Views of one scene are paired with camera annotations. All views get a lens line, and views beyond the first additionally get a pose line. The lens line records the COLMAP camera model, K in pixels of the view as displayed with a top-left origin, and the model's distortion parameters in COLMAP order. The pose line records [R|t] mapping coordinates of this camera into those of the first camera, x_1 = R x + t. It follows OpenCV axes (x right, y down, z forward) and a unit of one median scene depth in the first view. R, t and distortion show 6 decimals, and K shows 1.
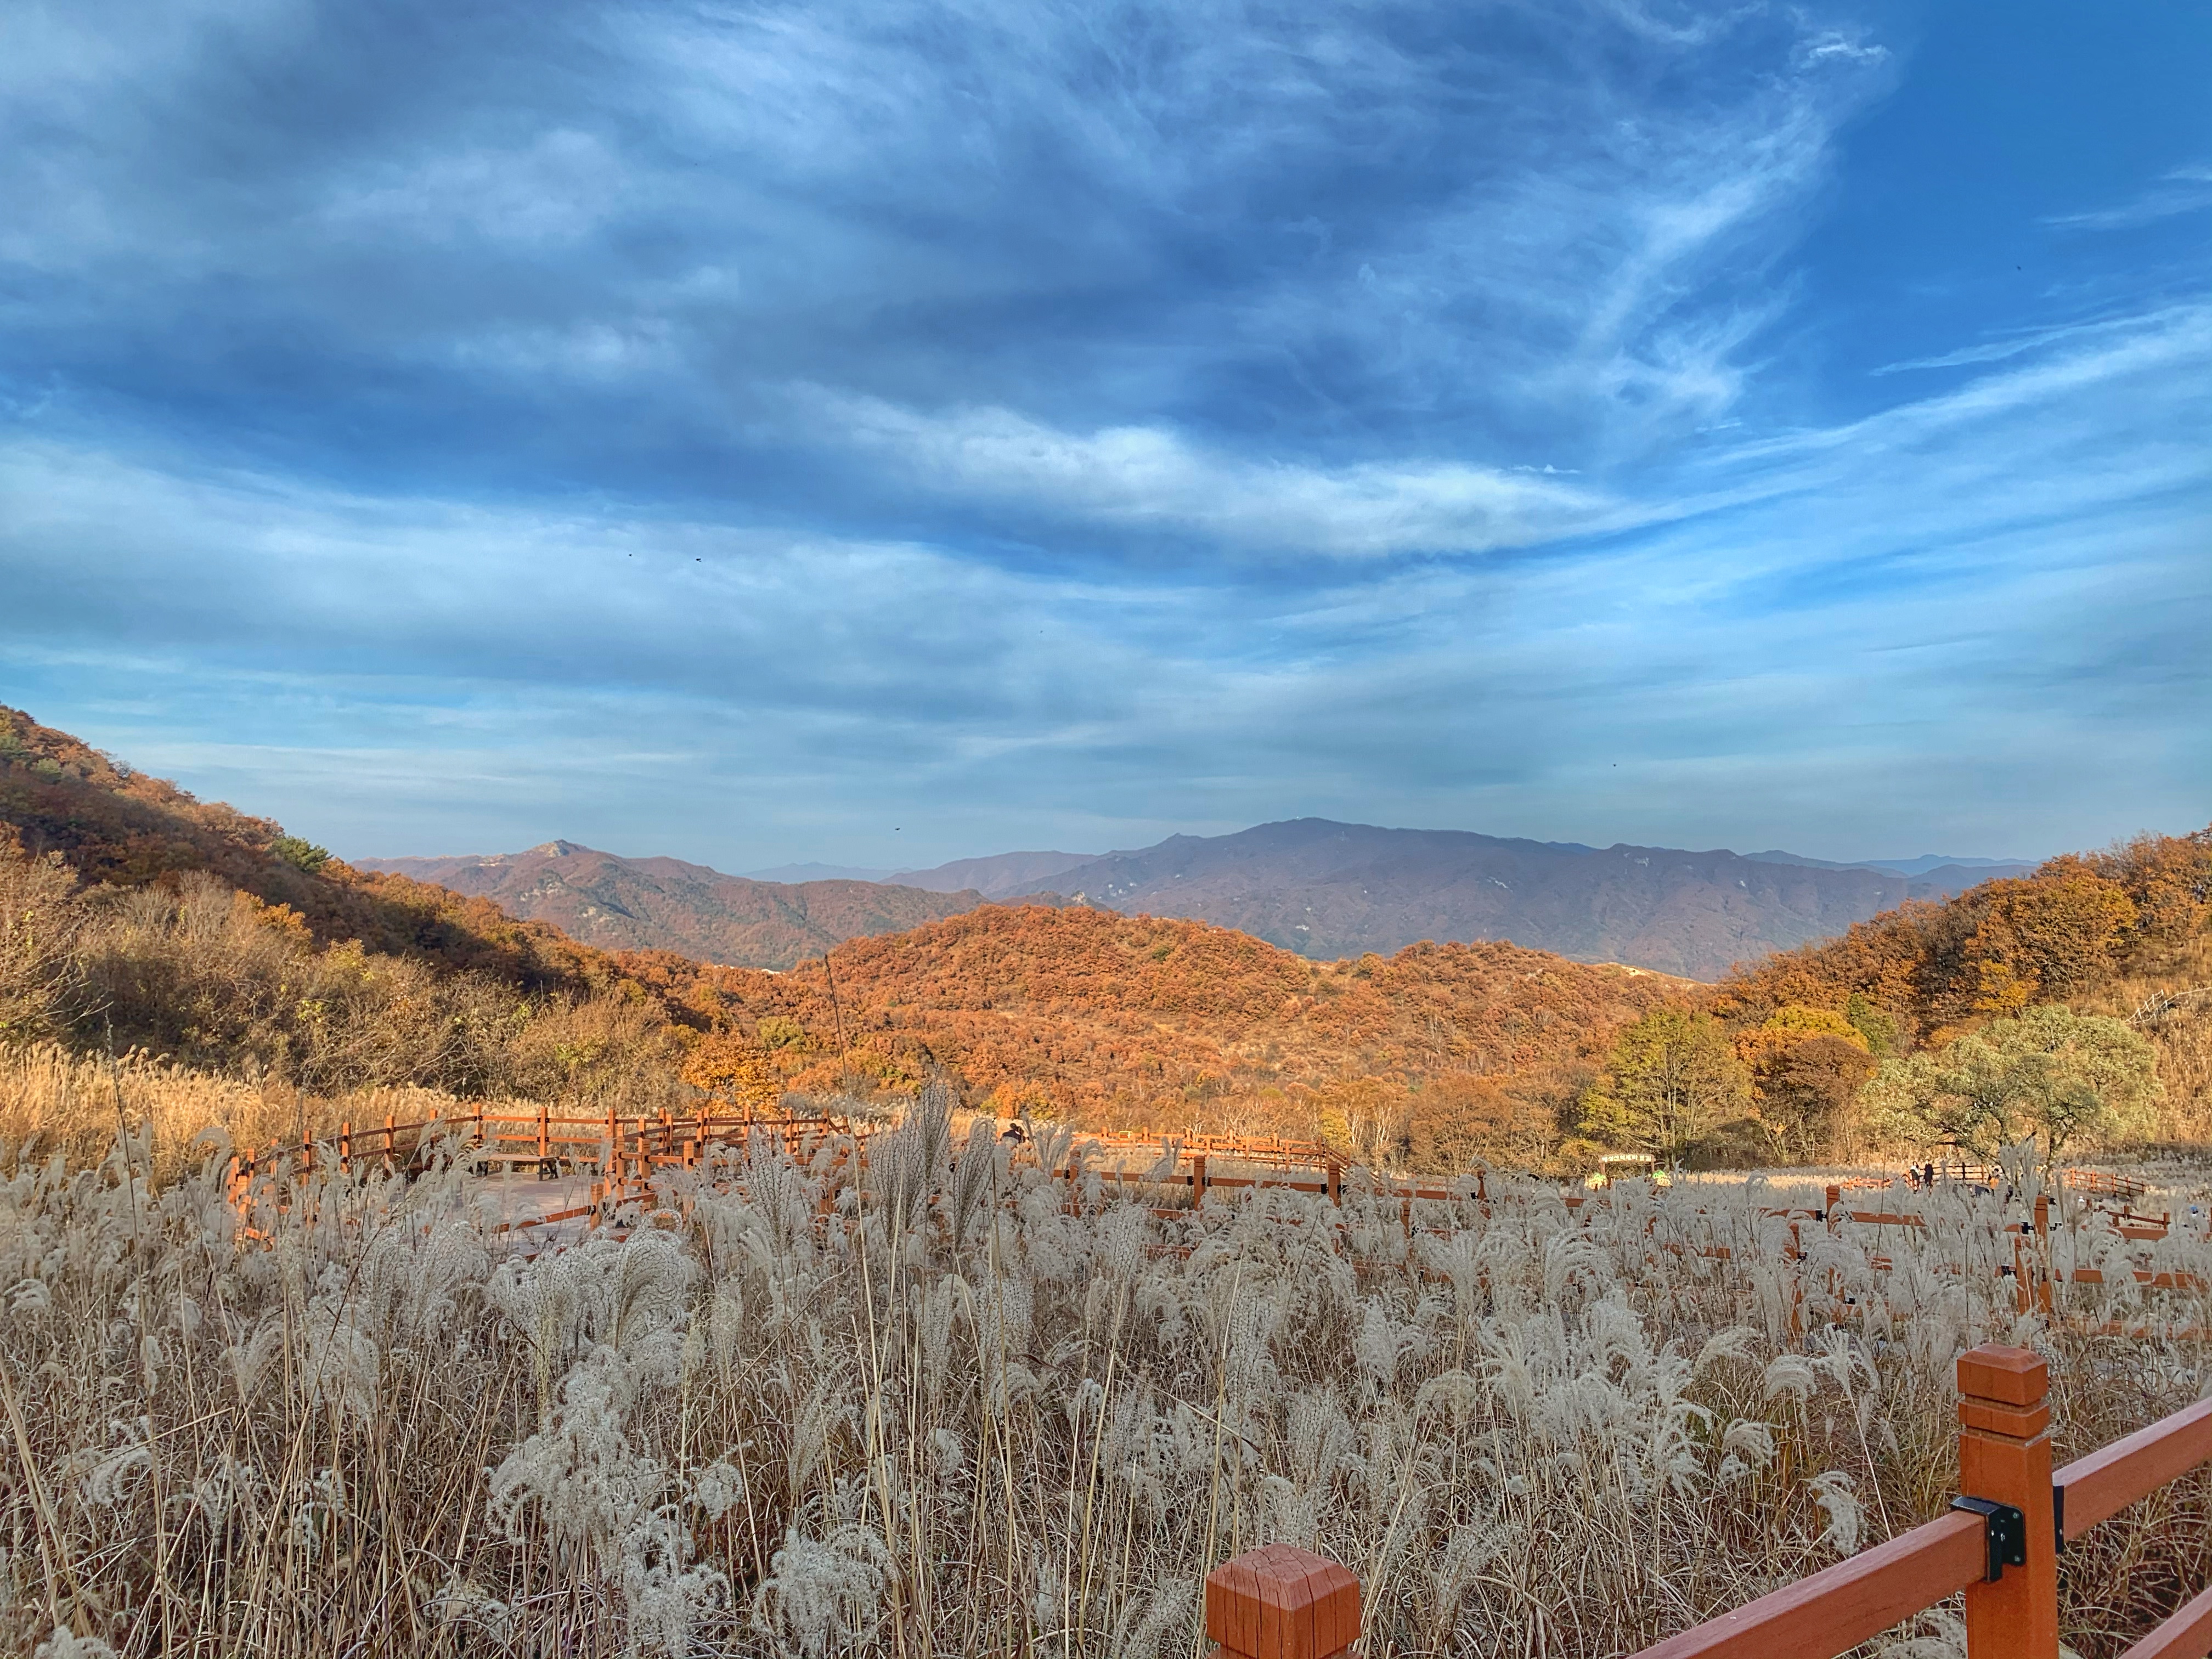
lens RADIAL K [[1660.2, 0, 1093.3], [0, 1660.2, 811.3], [0, 0, 1]] dist [0.015644, -0.005210]
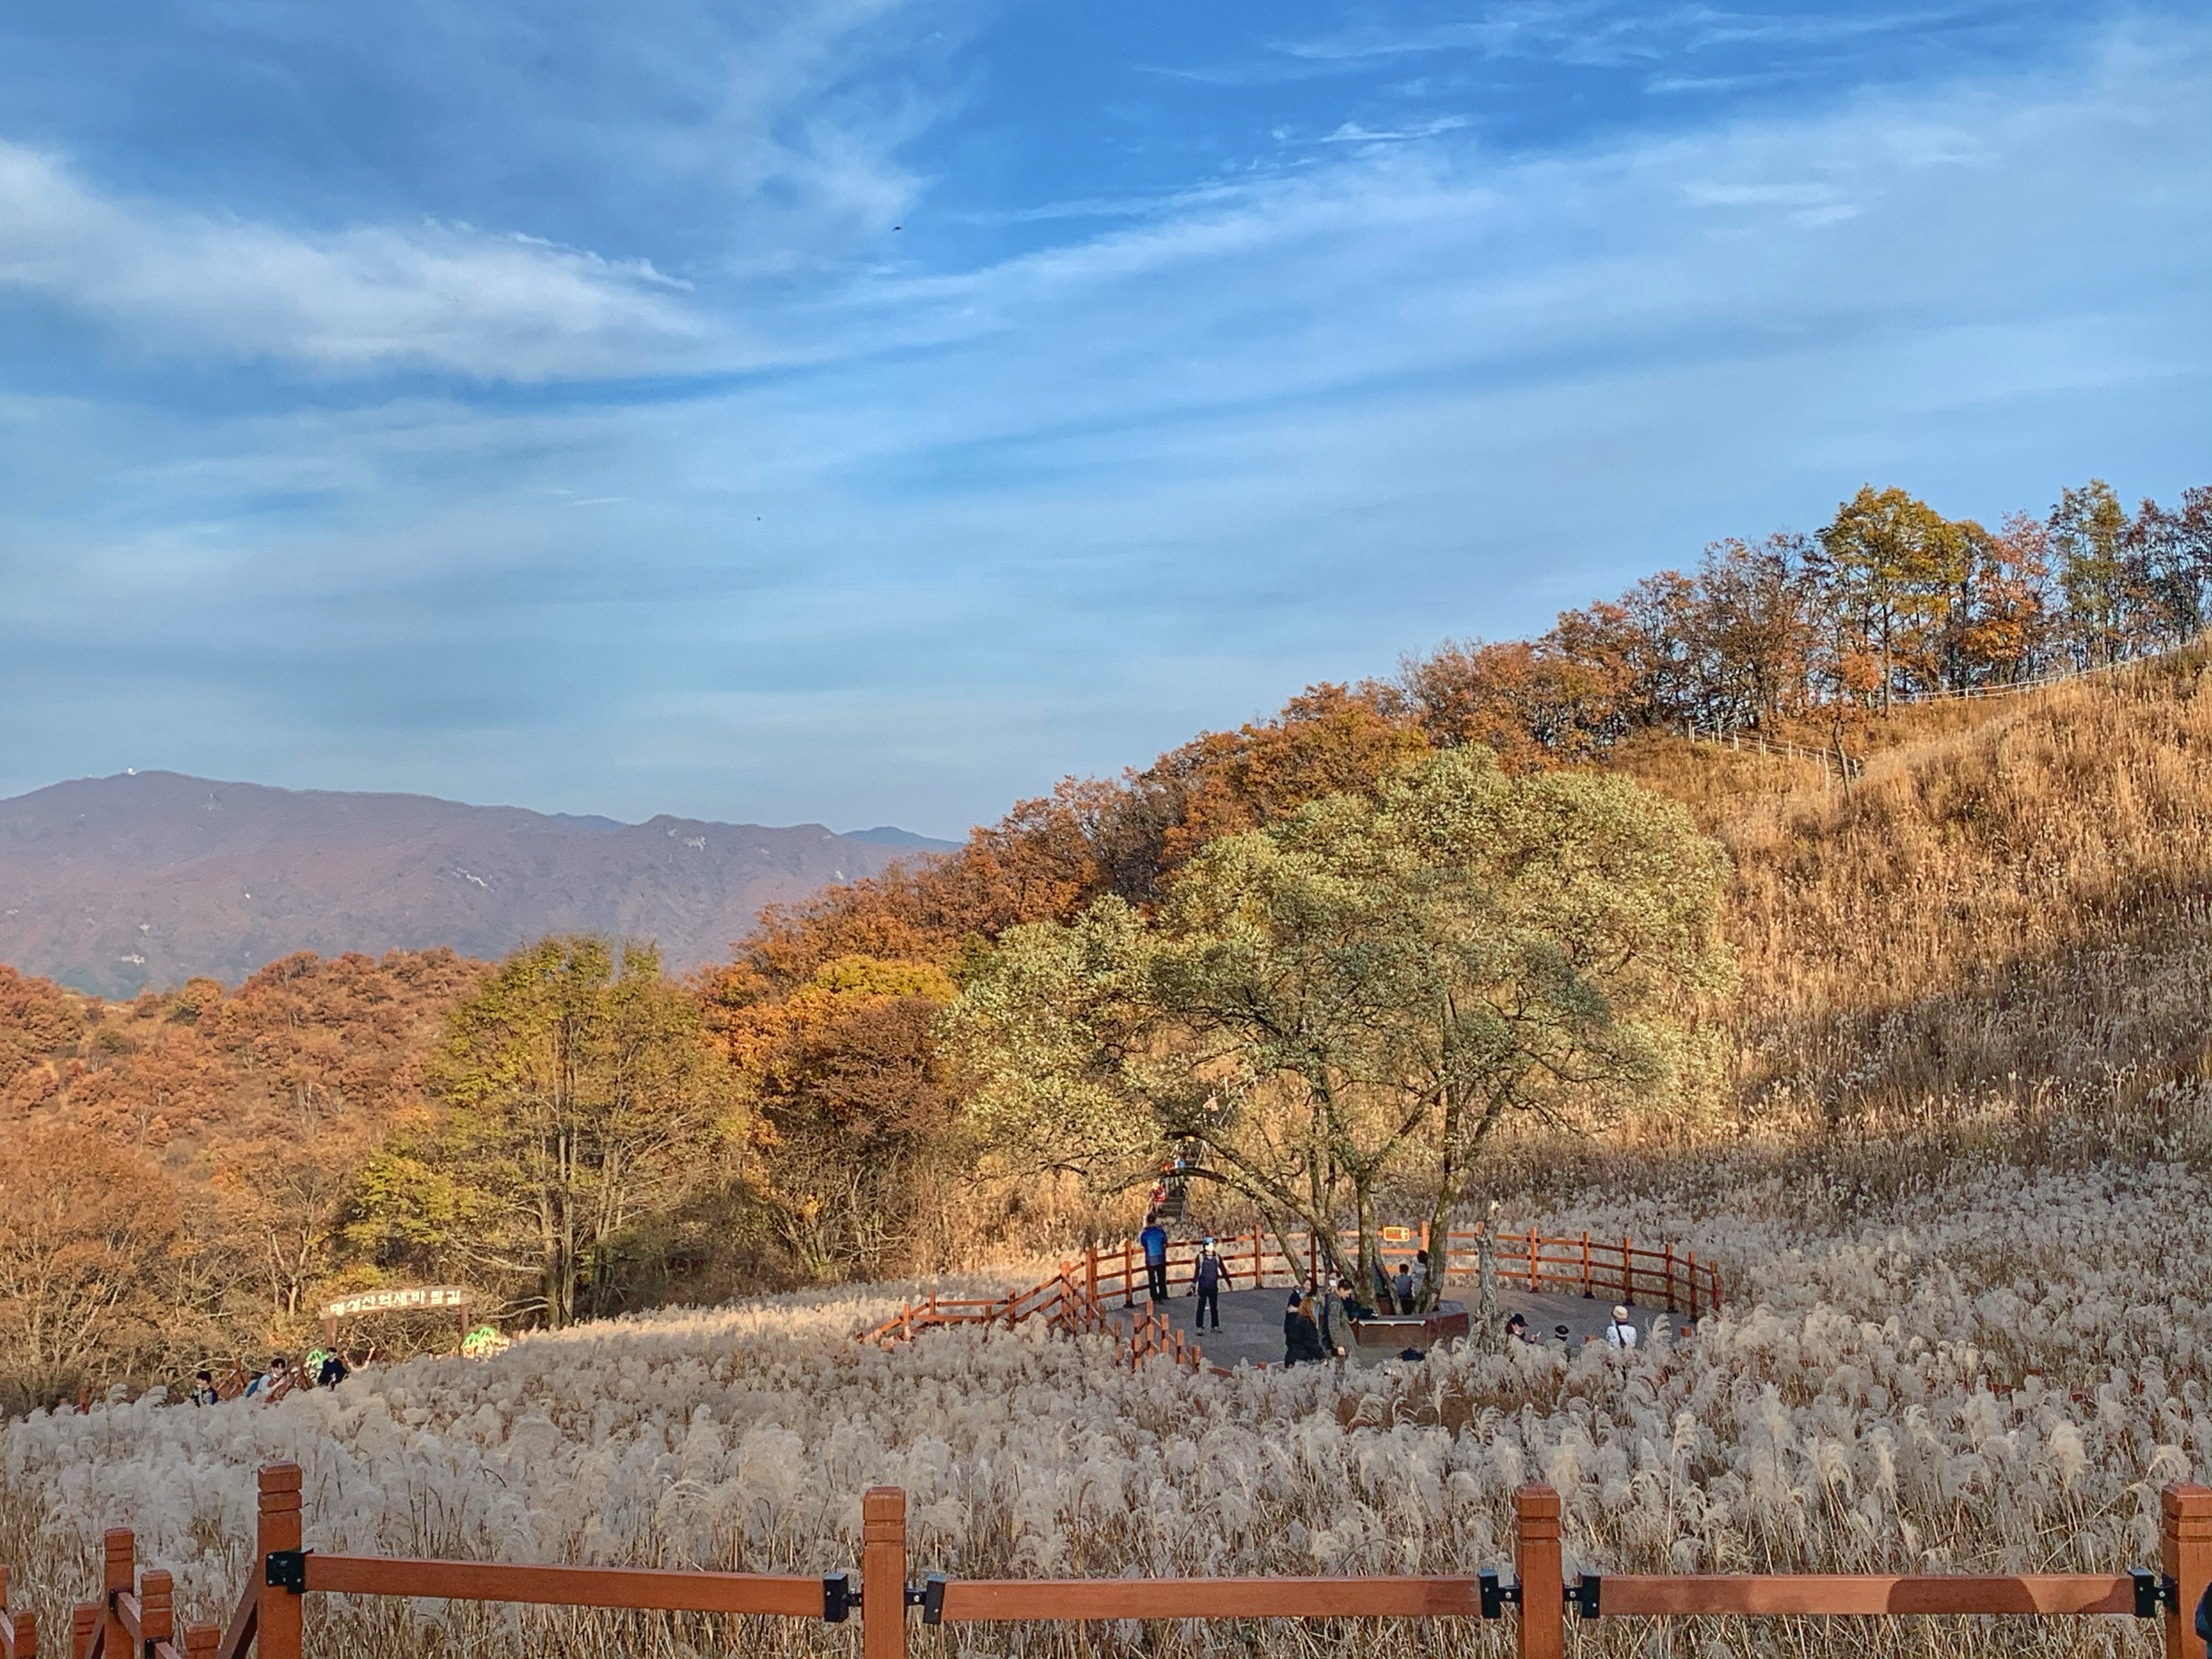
lens RADIAL K [[2664.9, 0, 1105.5], [0, 2664.9, 828.1], [0, 0, 1]] dist [0.090541, 0.000000]
pose [[0.891530, 0.003808, 0.452945, 0.114334], [-0.014131, 0.999712, 0.019409, 0.053349], [-0.452741, -0.023704, 0.891327, 0.236100]]
